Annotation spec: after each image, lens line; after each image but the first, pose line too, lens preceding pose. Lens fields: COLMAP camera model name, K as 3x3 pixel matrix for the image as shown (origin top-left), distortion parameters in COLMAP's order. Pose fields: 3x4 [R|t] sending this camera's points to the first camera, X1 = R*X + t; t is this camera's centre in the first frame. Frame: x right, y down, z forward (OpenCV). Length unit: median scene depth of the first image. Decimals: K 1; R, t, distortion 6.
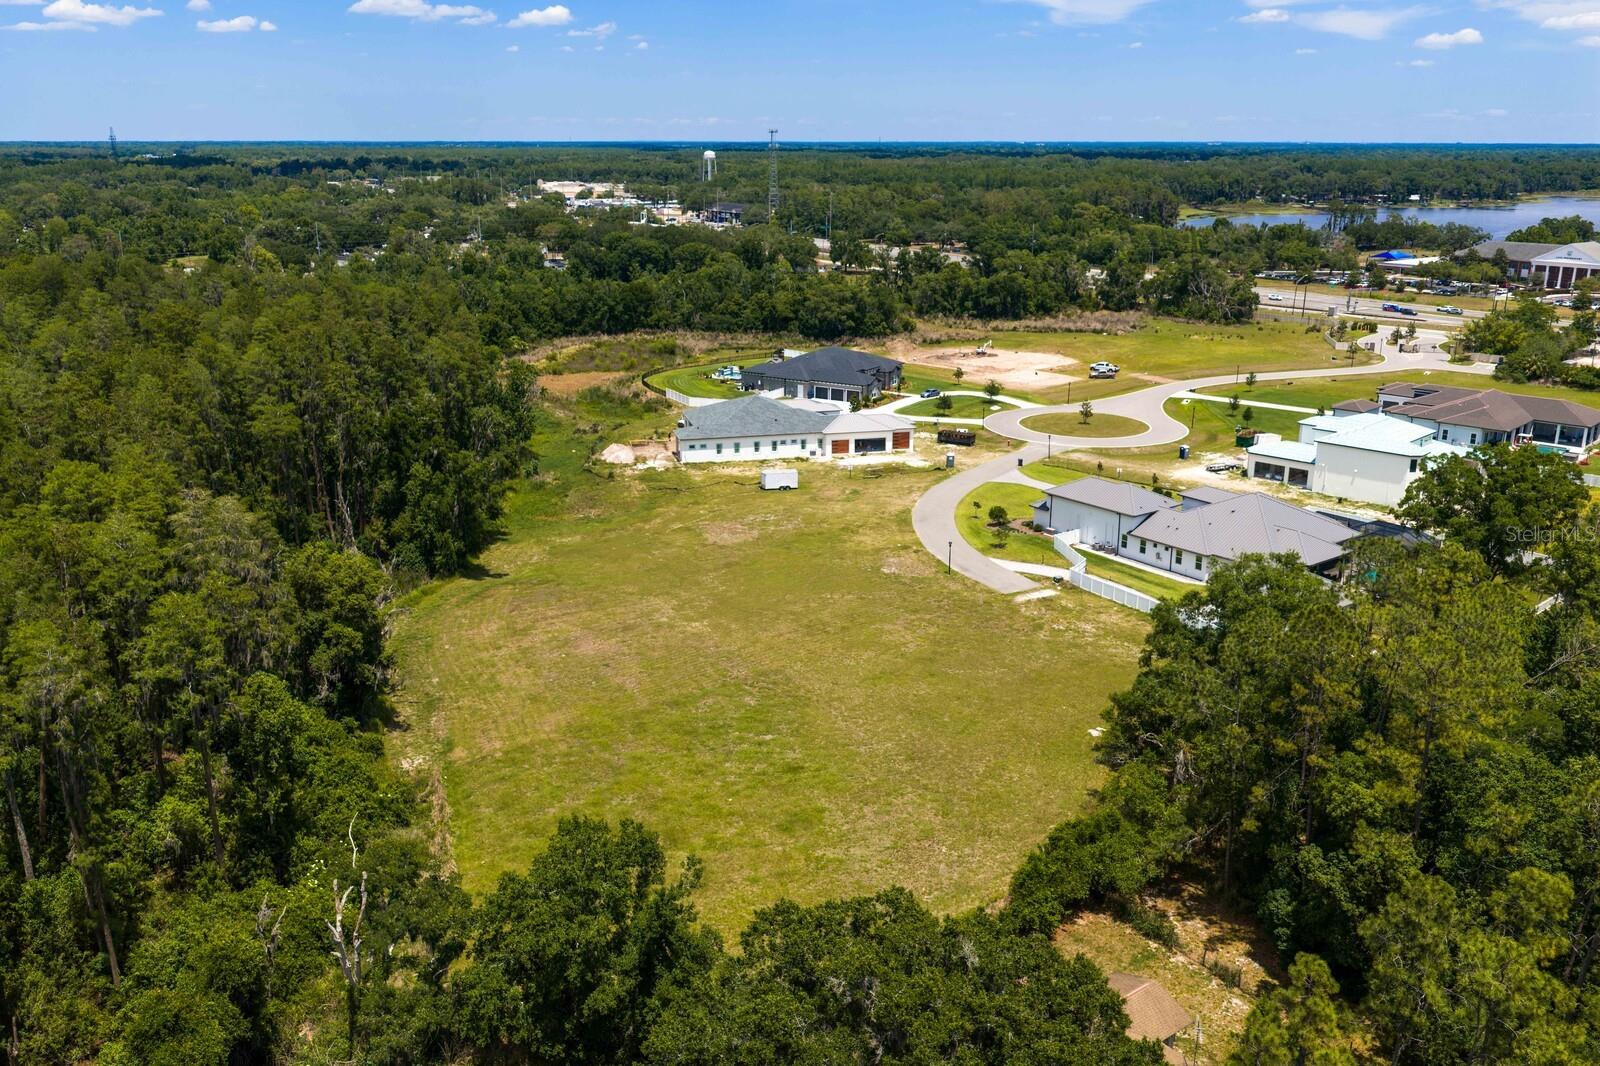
lens RADIAL K [[1328.6, 0, 803.6], [0, 1328.6, 536.7], [0, 0, 1]] dist [0.033557, -0.067444]
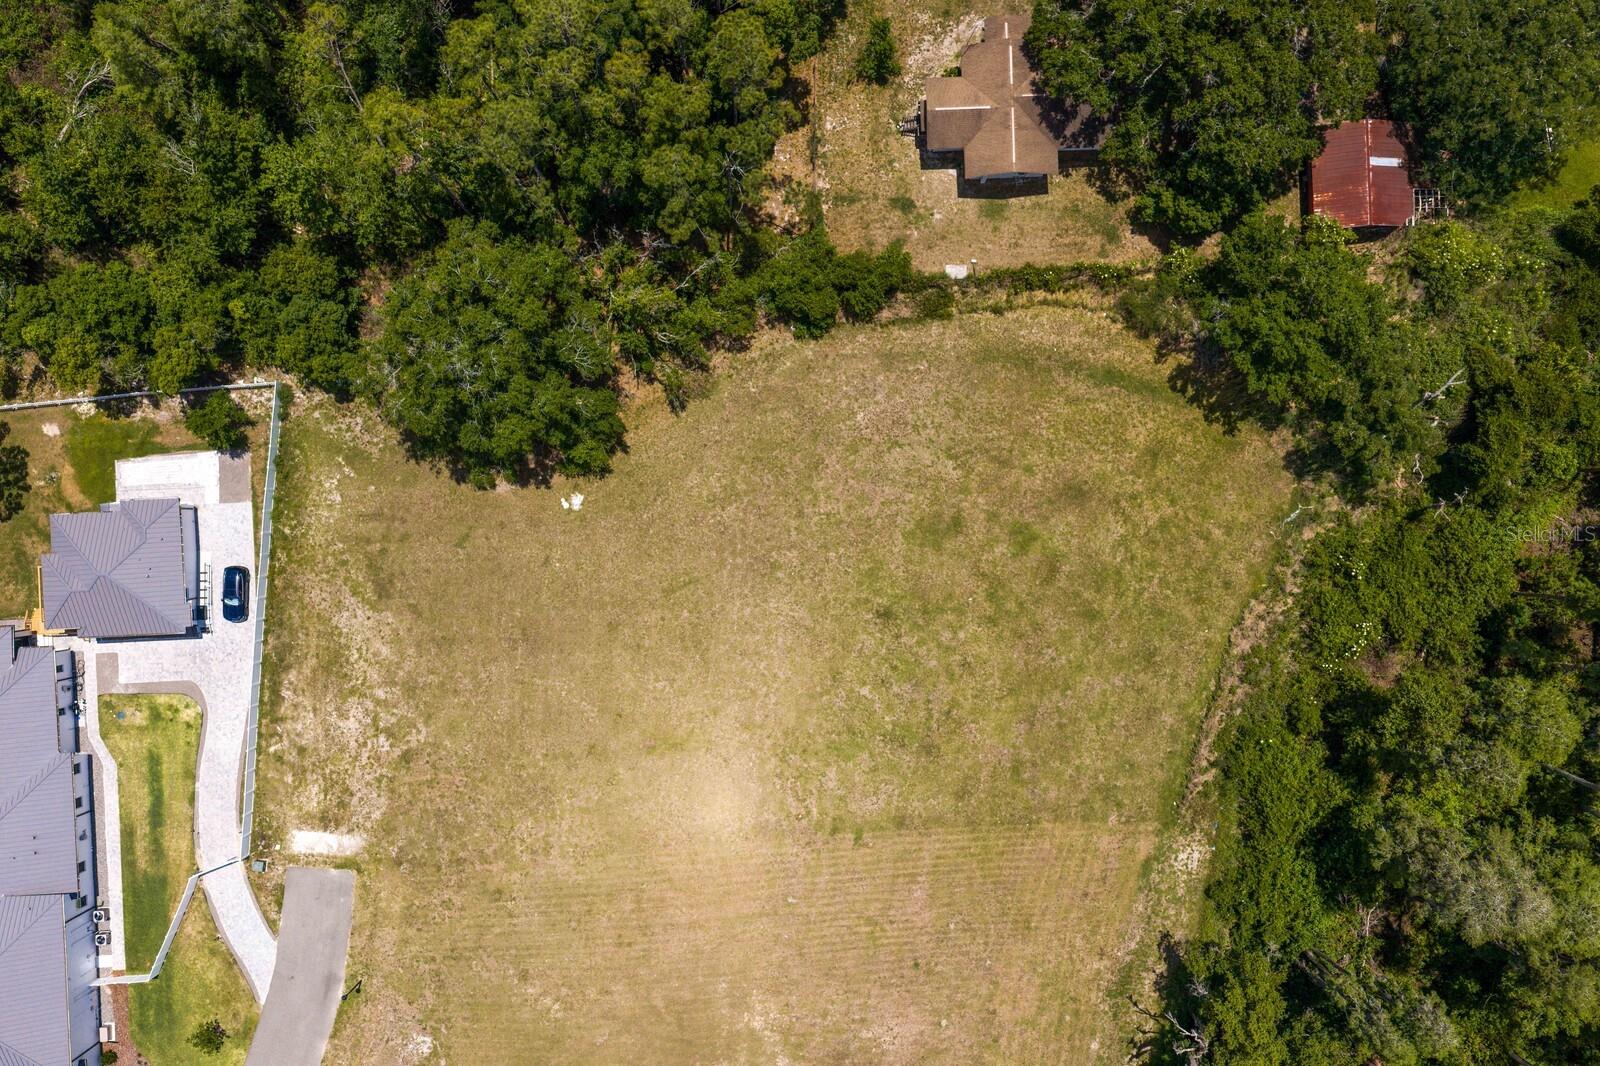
lens RADIAL K [[1328.6, 0, 793.3], [0, 1328.6, 528.1], [0, 0, 1]] dist [0.033557, -0.067444]
pose [[-0.817815, -0.575469, -0.003788, 0.062508], [0.170900, -0.249146, 0.953268, -0.531678], [-0.549520, 0.778949, 0.302103, 0.469997]]
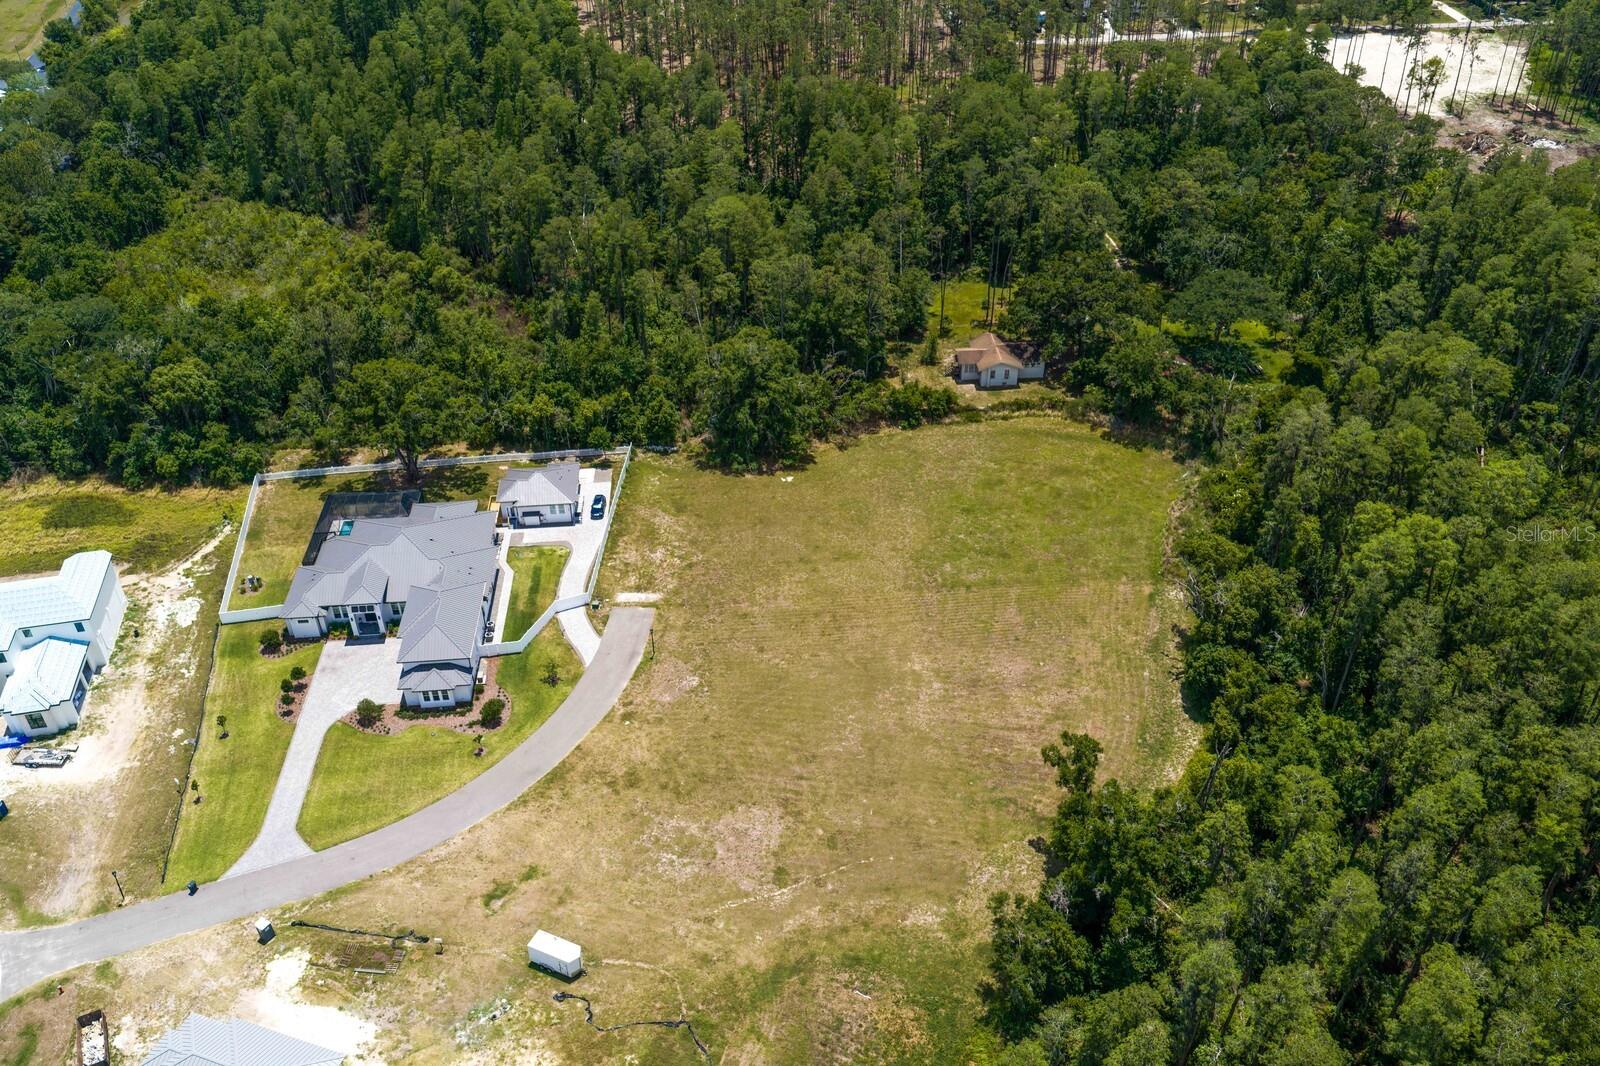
lens RADIAL K [[1328.6, 0, 805.5], [0, 1328.6, 532.3], [0, 0, 1]] dist [0.033557, -0.067444]
pose [[-0.834282, -0.313417, 0.453590, -0.433161], [0.171476, 0.634400, 0.753746, -0.796536], [-0.523994, 0.706616, -0.475525, 1.347509]]
